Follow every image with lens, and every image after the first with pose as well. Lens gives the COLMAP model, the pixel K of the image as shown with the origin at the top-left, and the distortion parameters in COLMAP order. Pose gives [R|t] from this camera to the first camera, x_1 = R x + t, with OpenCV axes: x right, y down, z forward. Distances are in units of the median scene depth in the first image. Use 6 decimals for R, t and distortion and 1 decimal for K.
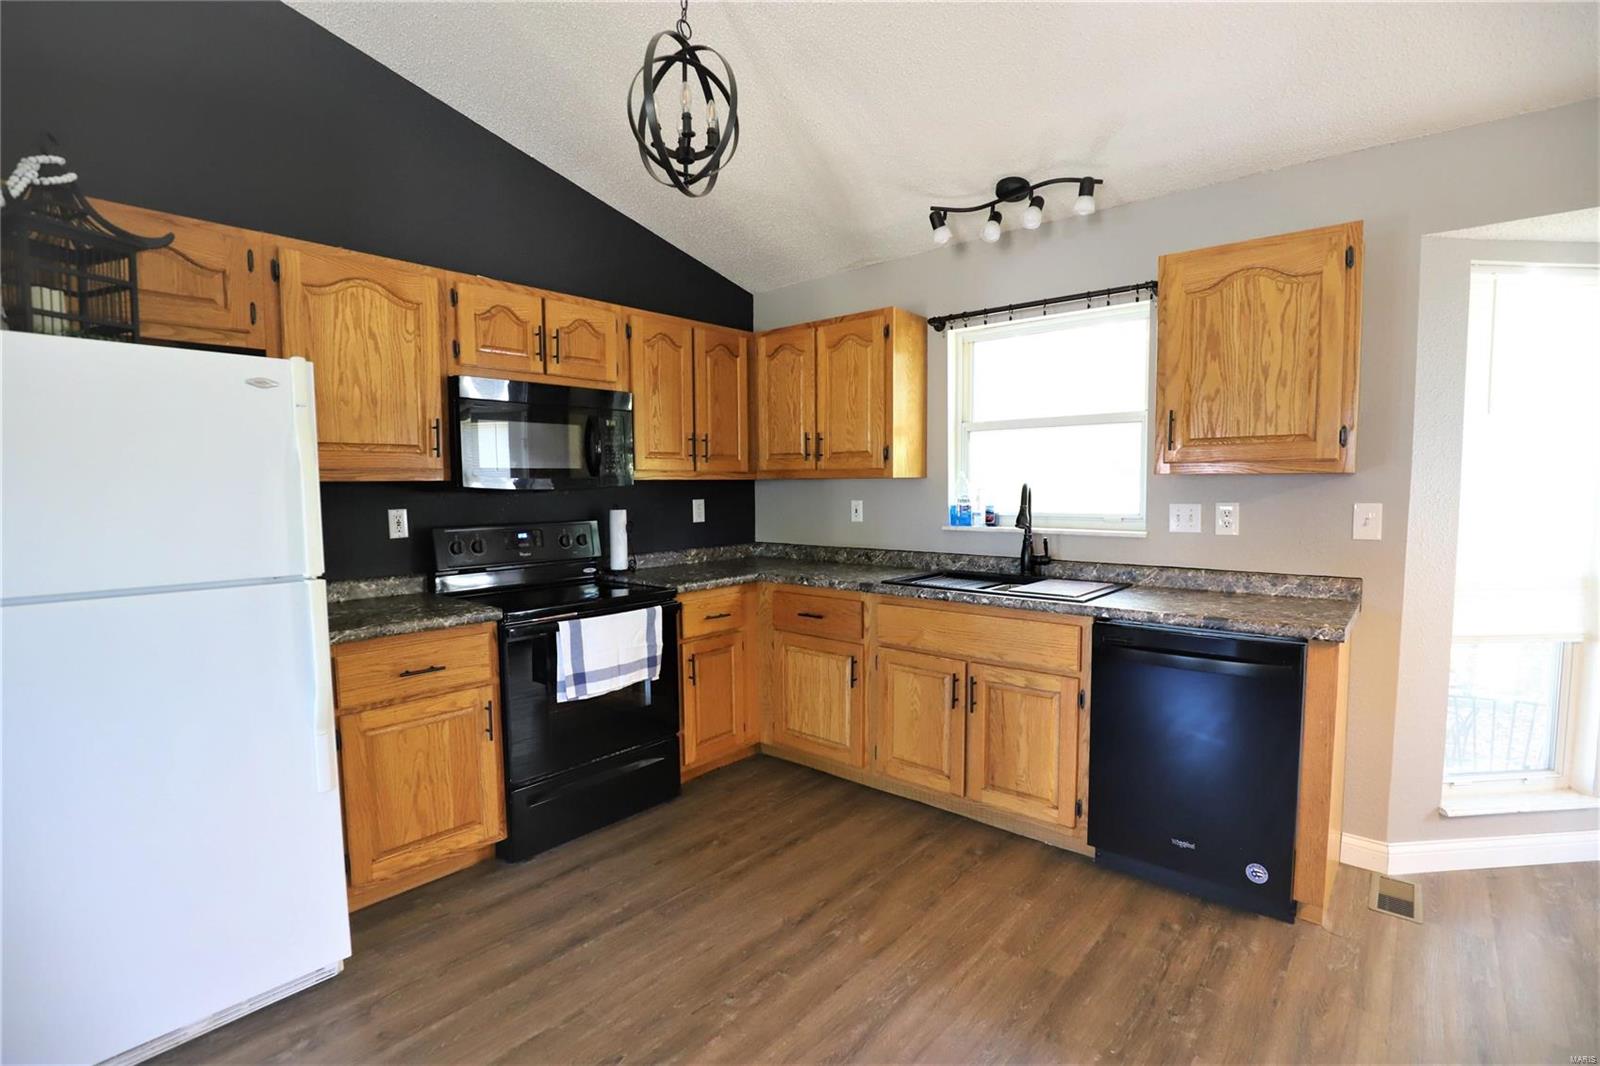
lens RADIAL K [[717.2, 0, 800.0], [0, 717.2, 533.0], [0, 0, 1]] dist [-0.025223, 0.000409]
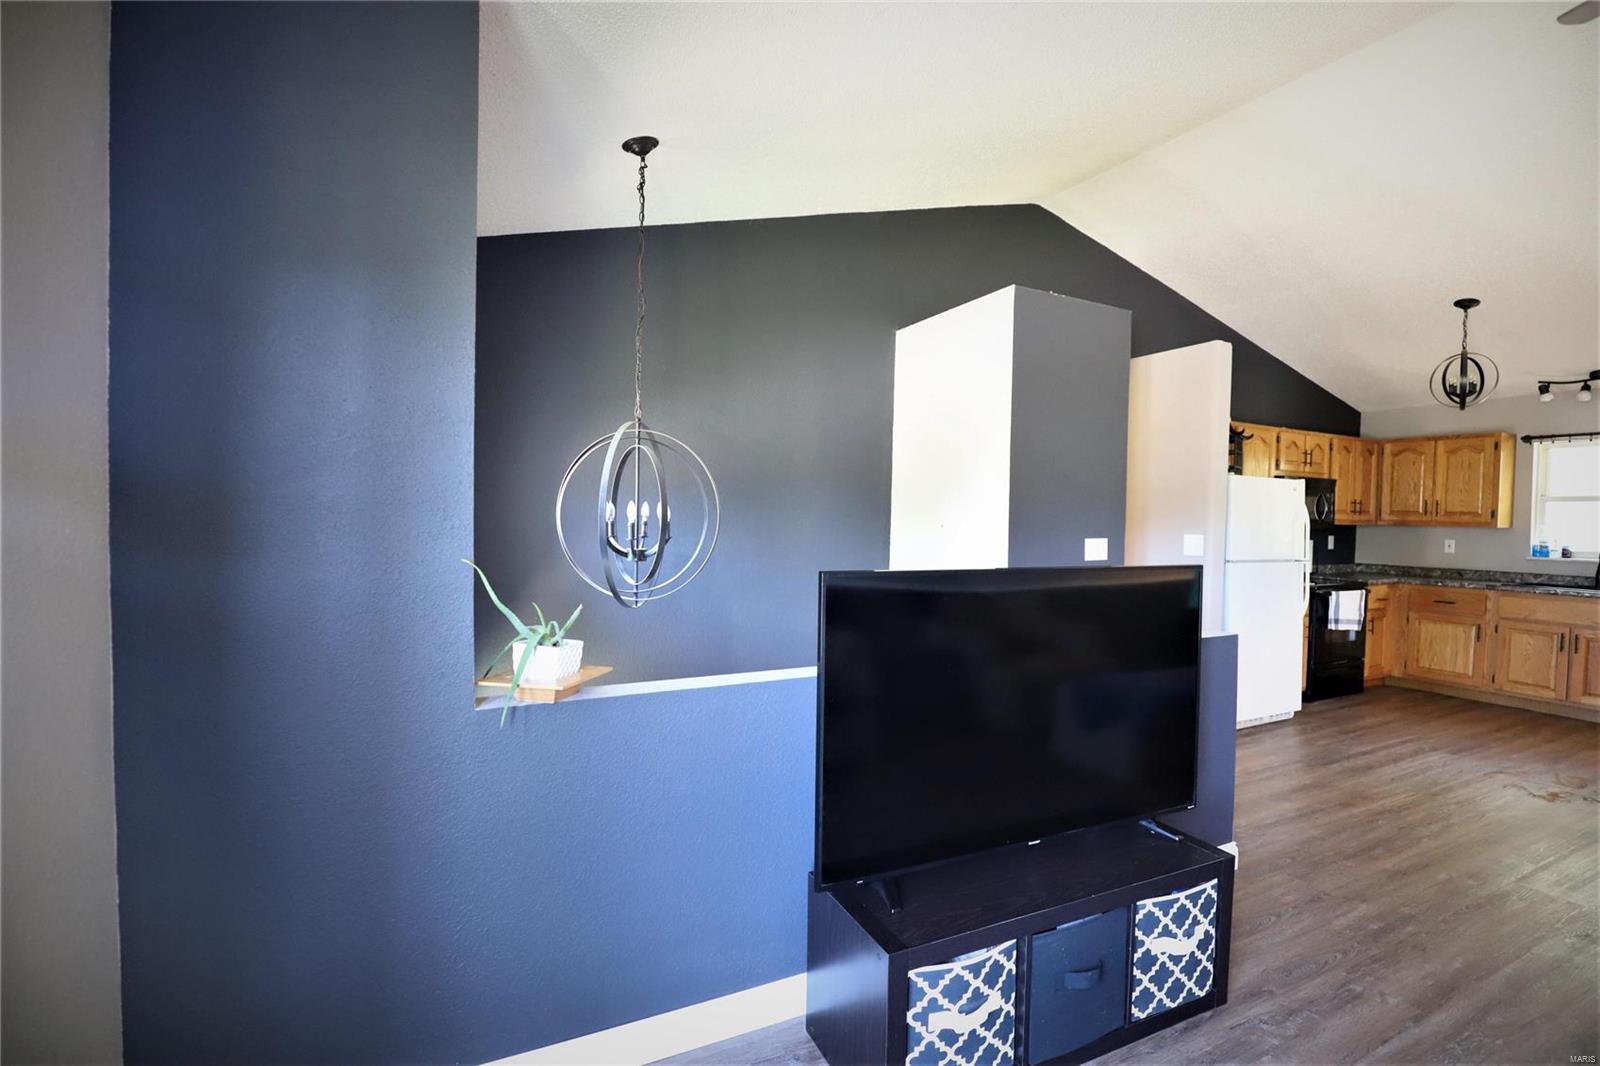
lens RADIAL K [[717.2, 0, 800.0], [0, 717.2, 533.0], [0, 0, 1]] dist [-0.025223, 0.000409]
pose [[0.927208, 0.035925, -0.372819, -0.823670], [-0.052729, 0.997996, -0.034972, 0.086753], [0.370816, 0.052085, 0.927245, -1.235926]]
